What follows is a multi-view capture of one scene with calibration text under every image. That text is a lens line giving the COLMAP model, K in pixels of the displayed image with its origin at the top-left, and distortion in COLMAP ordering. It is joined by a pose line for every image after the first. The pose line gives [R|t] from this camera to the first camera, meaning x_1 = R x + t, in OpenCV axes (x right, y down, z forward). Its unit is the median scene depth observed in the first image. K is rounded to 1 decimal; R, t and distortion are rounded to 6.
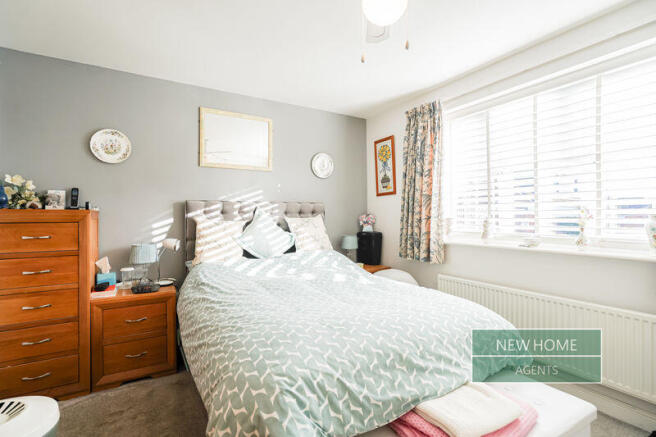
lens RADIAL K [[301.1, 0, 311.7], [0, 301.1, 214.3], [0, 0, 1]] dist [-0.004579, 0.000274]
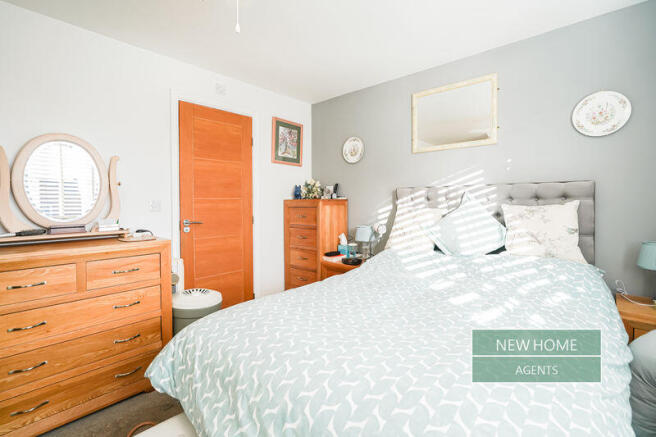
lens RADIAL K [[293.0, 0, 328.5], [0, 293.0, 204.1], [0, 0, 1]] dist [-0.003885, -0.000112]
pose [[0.348279, 0.006013, -0.937372, 0.456181], [0.010473, 0.999892, 0.010306, -0.002927], [0.937332, -0.013407, 0.348179, 0.401997]]
